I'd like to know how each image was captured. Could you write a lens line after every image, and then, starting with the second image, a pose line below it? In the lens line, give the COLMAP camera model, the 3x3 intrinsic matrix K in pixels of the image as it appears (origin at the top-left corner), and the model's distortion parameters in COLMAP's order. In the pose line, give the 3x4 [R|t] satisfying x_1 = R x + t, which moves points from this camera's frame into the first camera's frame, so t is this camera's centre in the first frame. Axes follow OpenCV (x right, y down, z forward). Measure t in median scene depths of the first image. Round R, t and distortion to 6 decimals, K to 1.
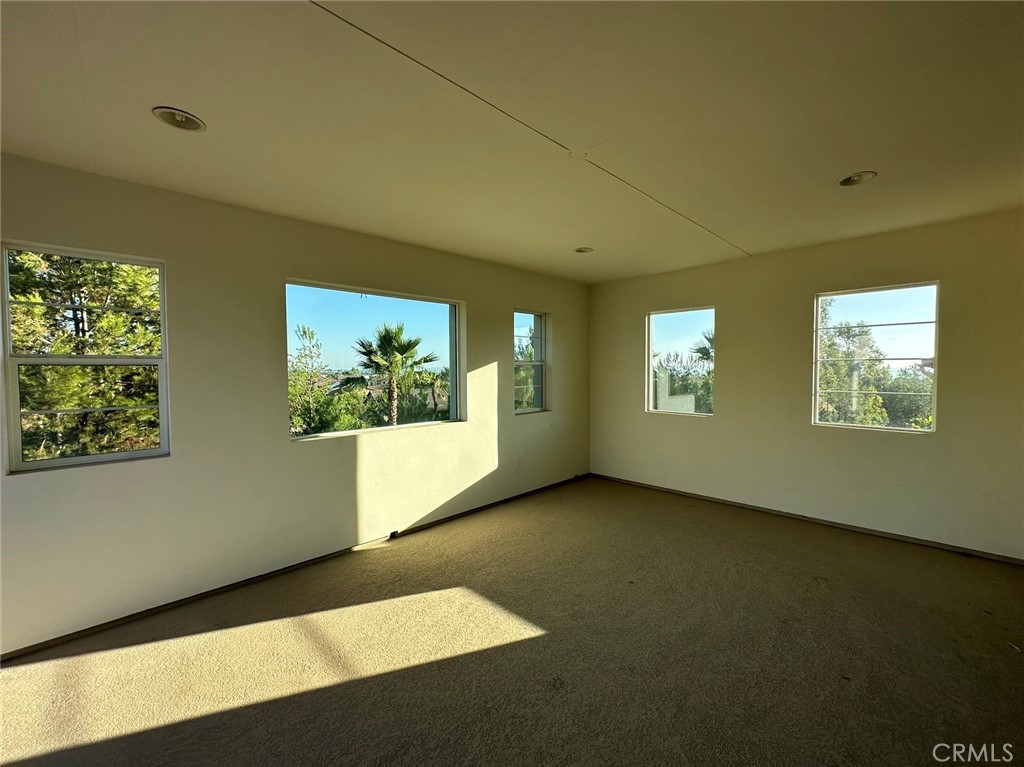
lens RADIAL K [[410.0, 0, 507.9], [0, 410.0, 383.1], [0, 0, 1]] dist [0.004430, 0.000213]
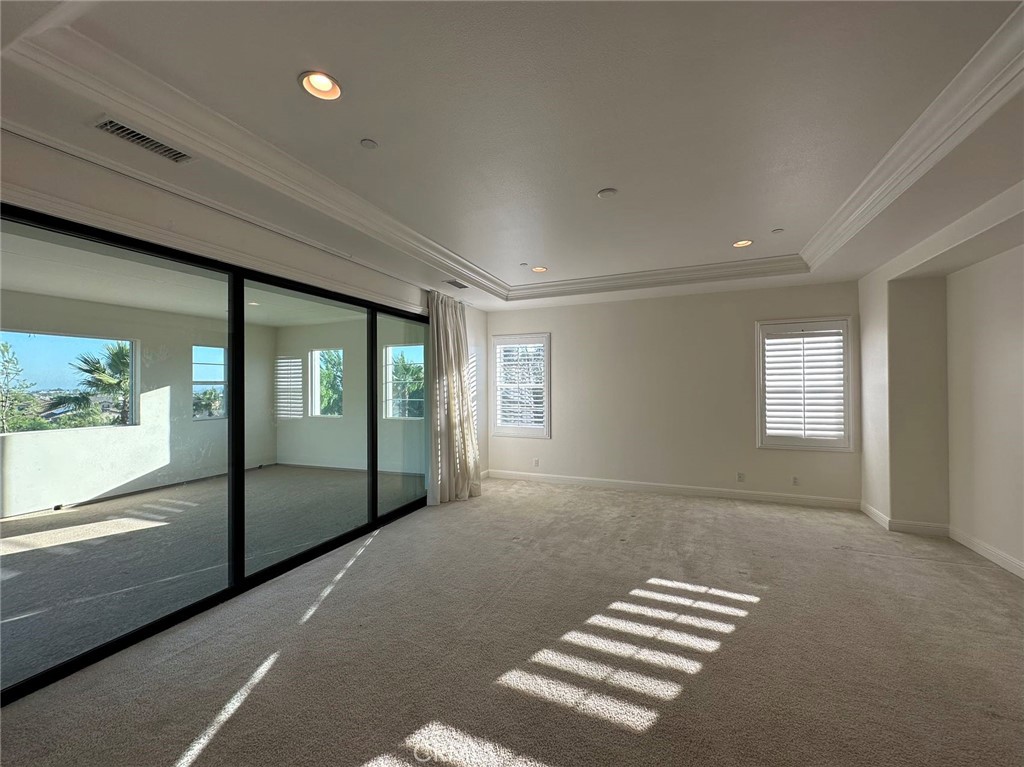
lens RADIAL K [[410.0, 0, 507.9], [0, 410.0, 383.1], [0, 0, 1]] dist [0.004430, 0.000213]
pose [[0.912730, 0.012747, 0.408365, 0.494353], [0.007186, 0.998858, -0.047241, 0.016532], [-0.408500, 0.046053, 0.911596, -0.808691]]
